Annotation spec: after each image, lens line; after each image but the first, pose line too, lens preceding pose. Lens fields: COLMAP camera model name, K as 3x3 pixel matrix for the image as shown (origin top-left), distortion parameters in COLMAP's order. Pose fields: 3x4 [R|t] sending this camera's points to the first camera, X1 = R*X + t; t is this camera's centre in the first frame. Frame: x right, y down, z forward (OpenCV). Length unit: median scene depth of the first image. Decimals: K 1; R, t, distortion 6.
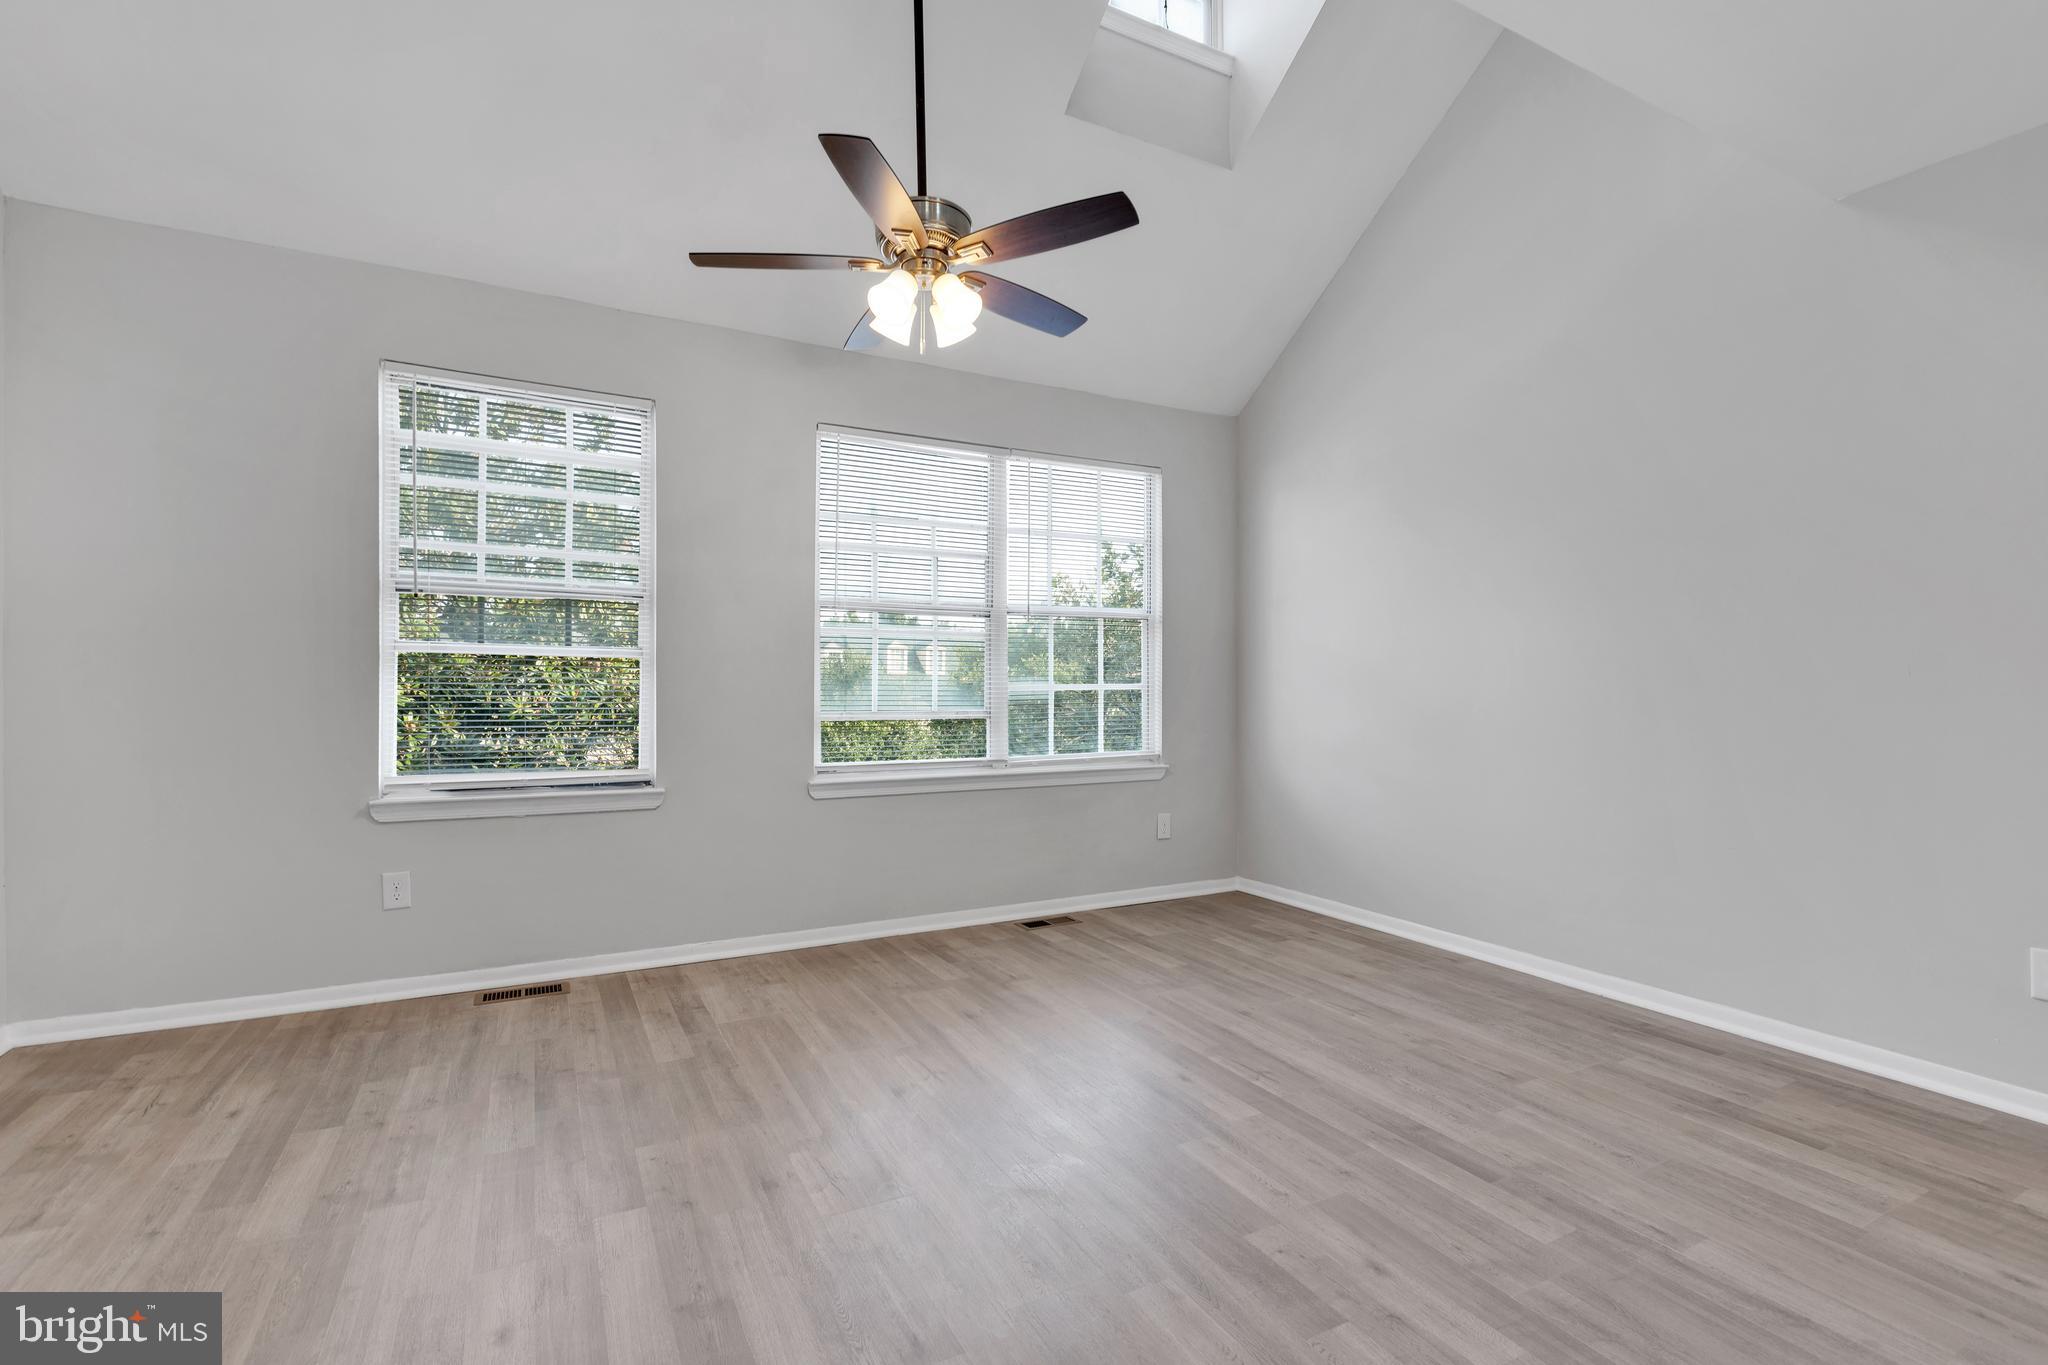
lens RADIAL K [[910.2, 0, 1026.6], [0, 910.2, 681.1], [0, 0, 1]] dist [0.002074, 0.000756]
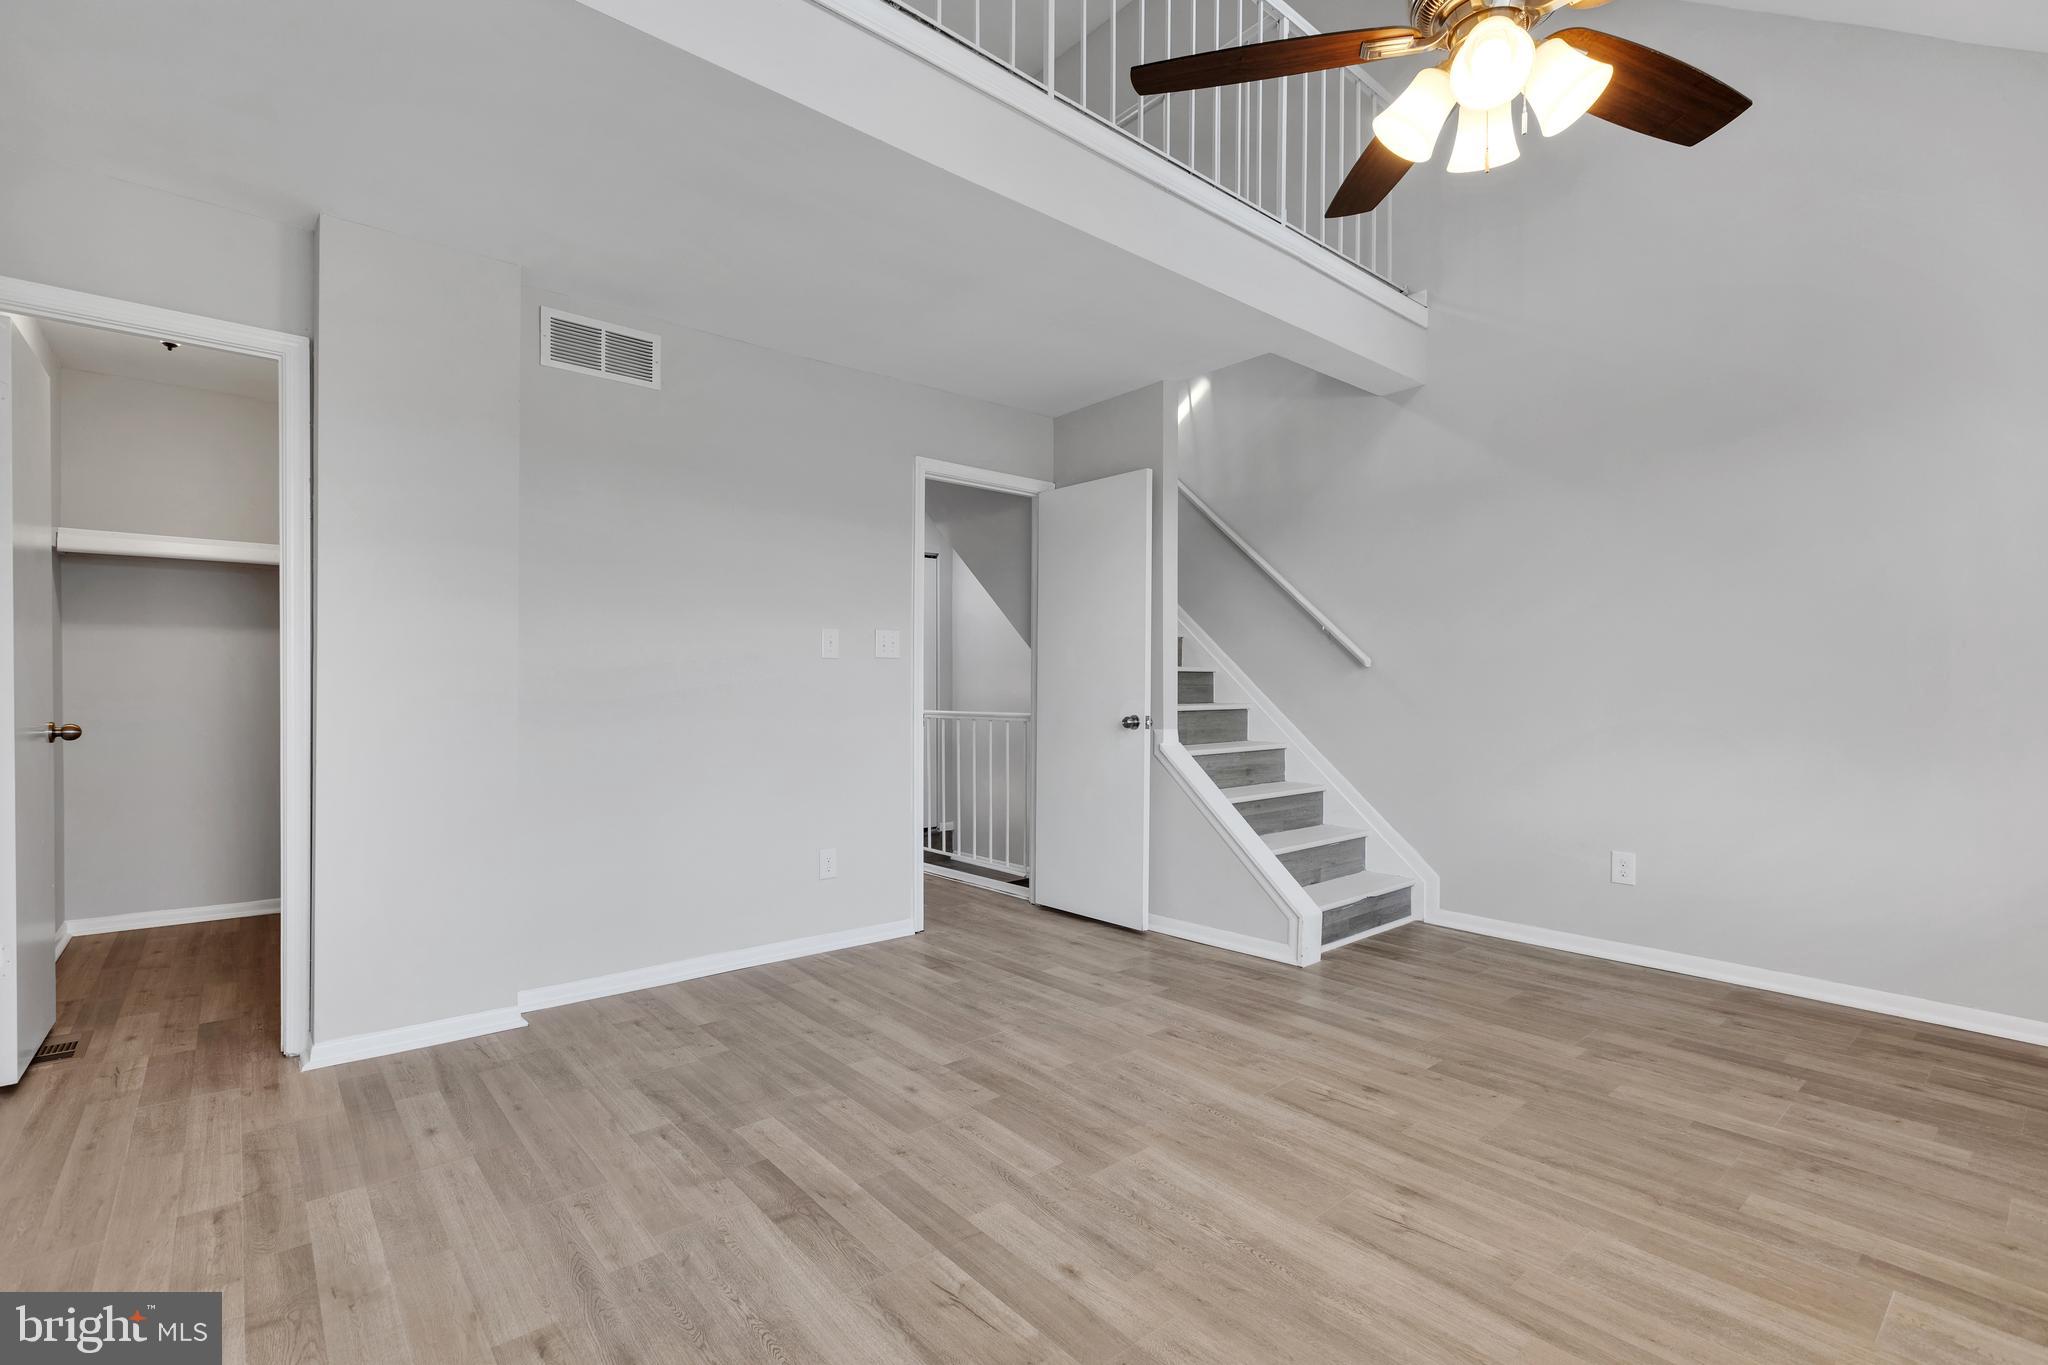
lens RADIAL K [[910.2, 0, 1026.6], [0, 910.2, 681.1], [0, 0, 1]] dist [0.002074, 0.000756]
pose [[-0.976075, -0.006005, -0.217353, 0.378816], [-0.002805, 0.999883, -0.015028, 0.012077], [0.217418, -0.014059, -0.975977, 1.777181]]
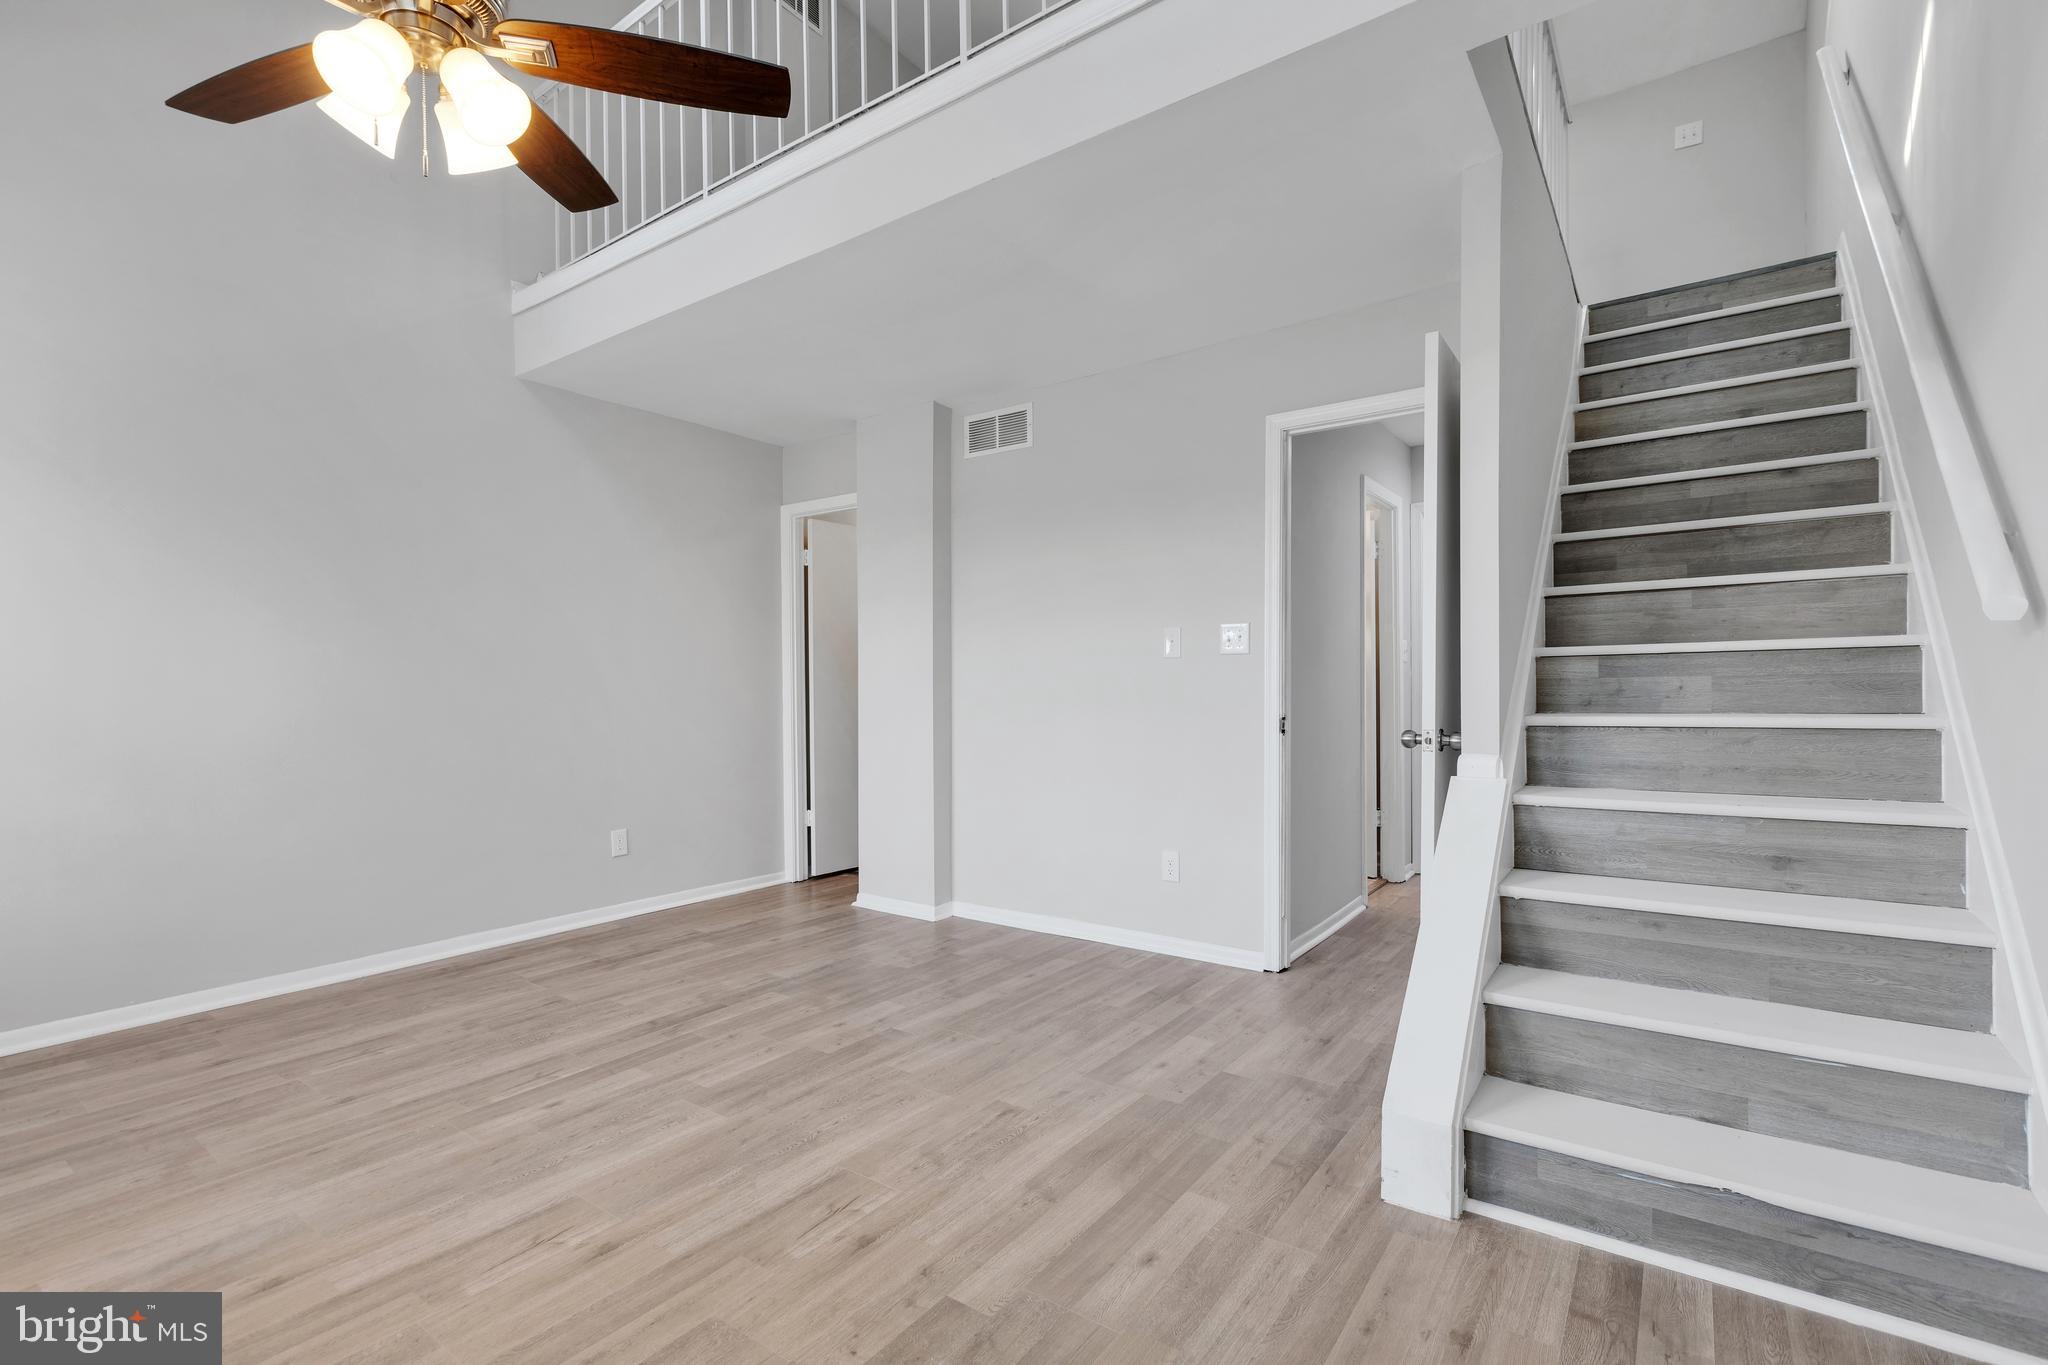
lens RADIAL K [[937.9, 0, 1032.6], [0, 937.9, 689.9], [0, 0, 1]] dist [-0.001036, 0.000315]
pose [[-0.445950, -0.000898, 0.895057, -1.001701], [0.002973, 0.999992, 0.002484, -0.000418], [-0.895053, 0.003769, -0.445944, 1.060314]]
